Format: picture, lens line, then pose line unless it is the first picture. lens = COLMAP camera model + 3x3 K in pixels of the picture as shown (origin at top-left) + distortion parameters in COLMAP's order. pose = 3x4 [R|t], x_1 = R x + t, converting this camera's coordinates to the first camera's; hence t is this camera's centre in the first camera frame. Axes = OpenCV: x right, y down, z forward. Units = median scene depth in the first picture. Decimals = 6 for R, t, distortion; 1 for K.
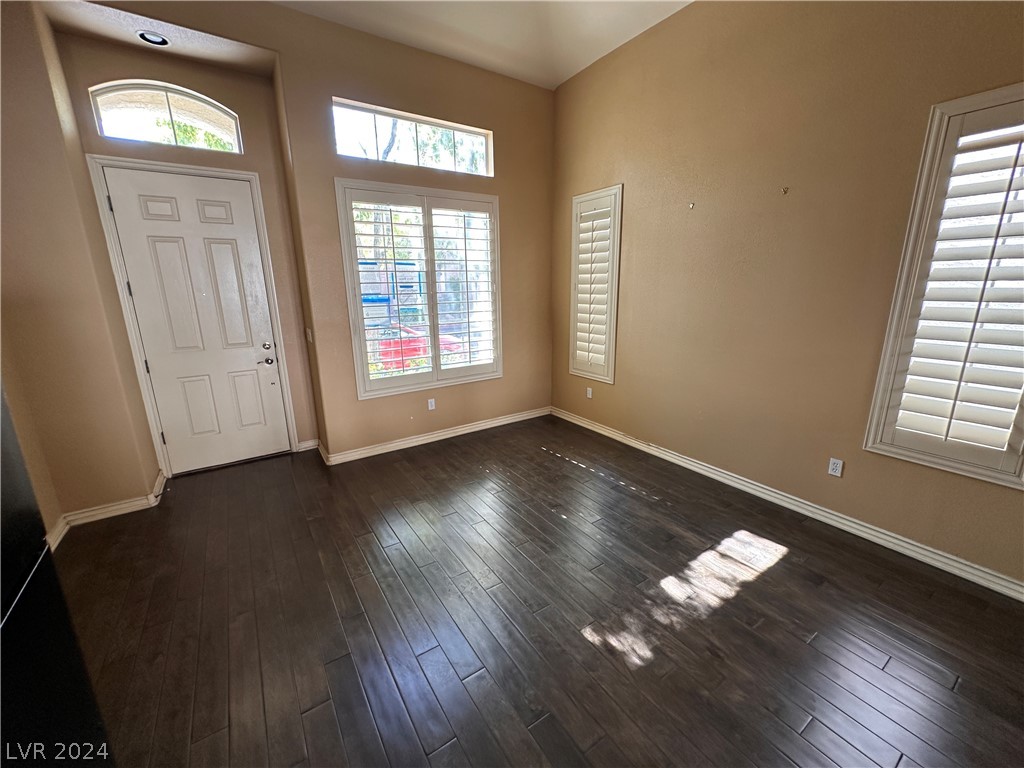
lens RADIAL K [[411.9, 0, 510.8], [0, 411.9, 384.3], [0, 0, 1]] dist [-0.003949, 0.001066]
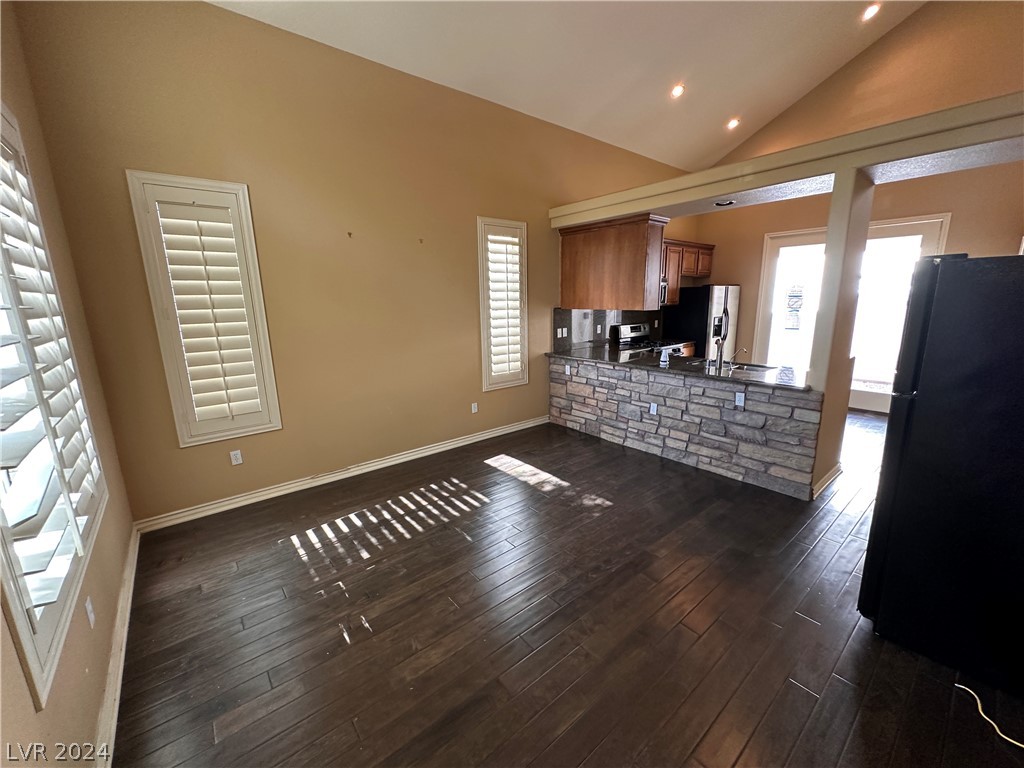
lens RADIAL K [[411.9, 0, 514.1], [0, 411.9, 385.6], [0, 0, 1]] dist [-0.003949, 0.001066]
pose [[-0.099839, -0.192819, 0.976142, -0.627196], [0.256037, 0.943029, 0.212465, -0.148066], [-0.961498, 0.271140, -0.044782, 0.620234]]
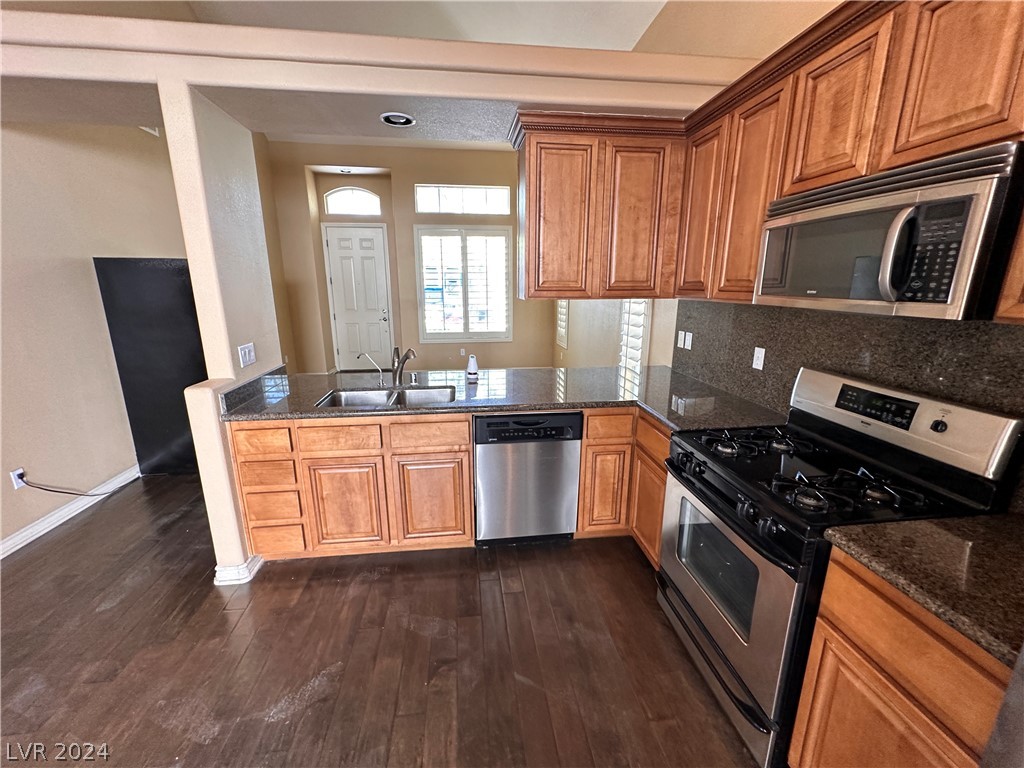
lens RADIAL K [[411.9, 0, 512.0], [0, 411.9, 383.8], [0, 0, 1]] dist [-0.003949, 0.001066]
pose [[0.893122, 0.118963, -0.433798, 0.794844], [-0.118528, 0.992551, 0.028164, 0.115099], [0.433918, 0.026264, 0.900570, -0.458002]]
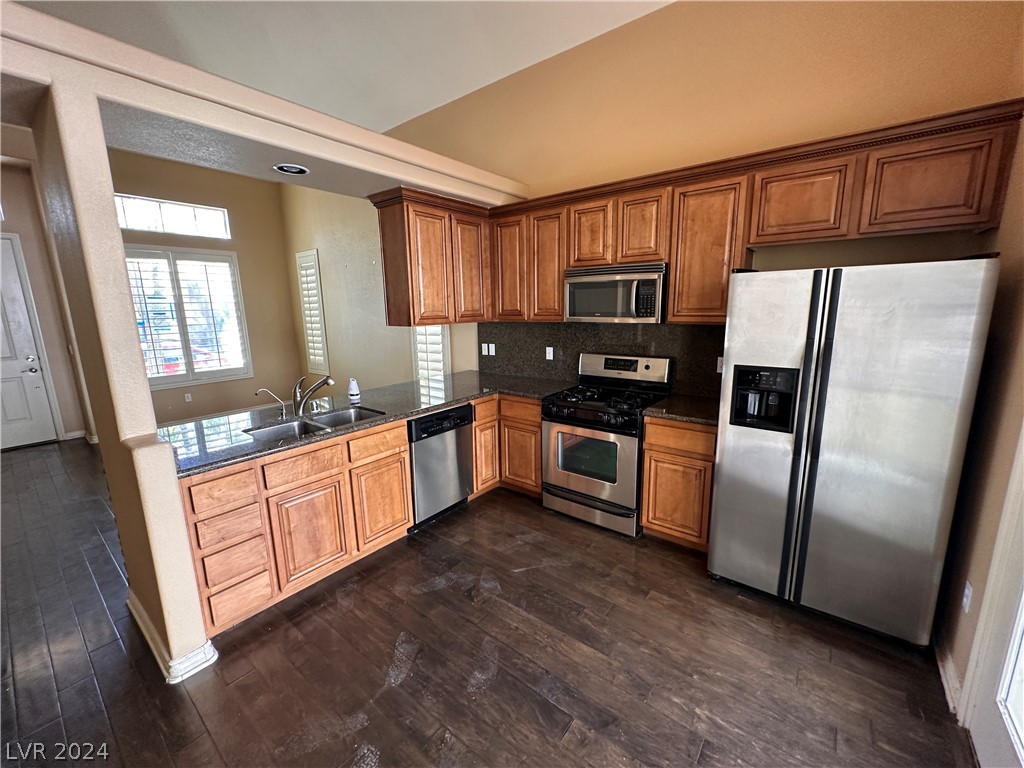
lens RADIAL K [[411.9, 0, 512.2], [0, 411.9, 384.0], [0, 0, 1]] dist [-0.003949, 0.001066]
pose [[0.950941, -0.062039, 0.303087, 0.463556], [0.079592, 0.995770, -0.045896, 0.166548], [-0.298957, 0.067768, 0.951857, -0.698721]]
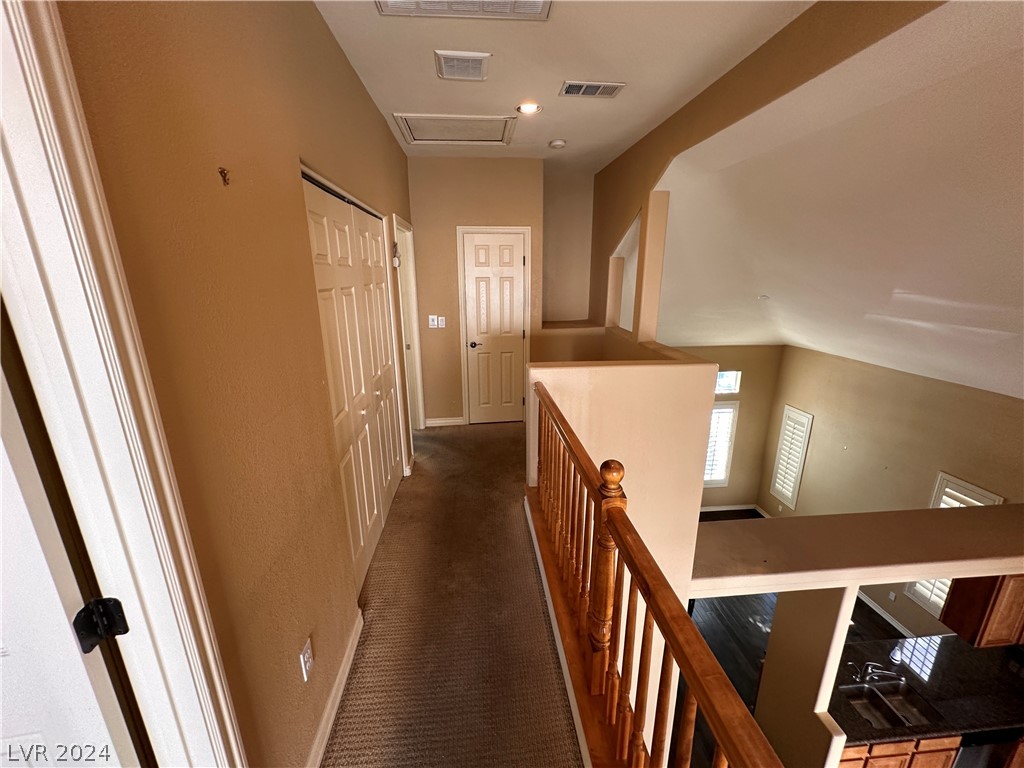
lens RADIAL K [[411.9, 0, 517.5], [0, 411.9, 383.3], [0, 0, 1]] dist [-0.003949, 0.001066]
pose [[0.880621, 0.139301, -0.452881, -0.095605], [-0.124897, 0.990248, 0.061729, -0.570680], [0.457063, 0.002204, 0.889432, -1.310841]]
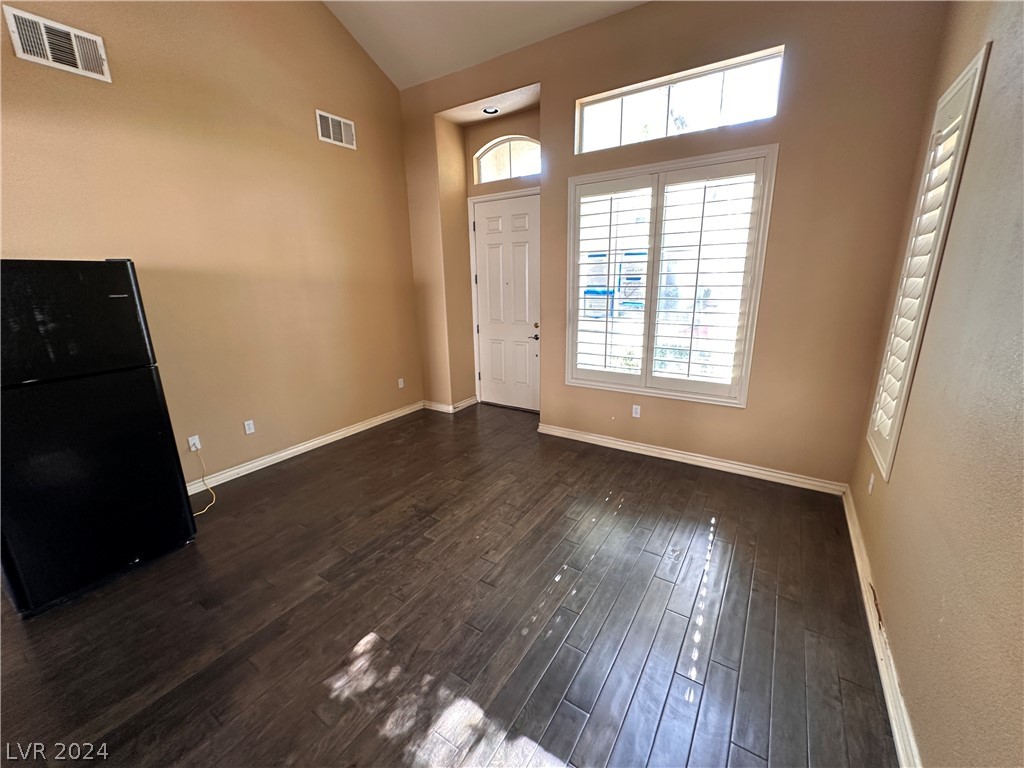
lens RADIAL K [[411.9, 0, 512.6], [0, 411.9, 384.1], [0, 0, 1]] dist [-0.003949, 0.001066]
pose [[0.389025, 0.237847, -0.889994, 0.525875], [-0.206549, 0.964019, 0.167345, -0.111424], [0.897773, 0.118726, 0.424155, 0.405782]]
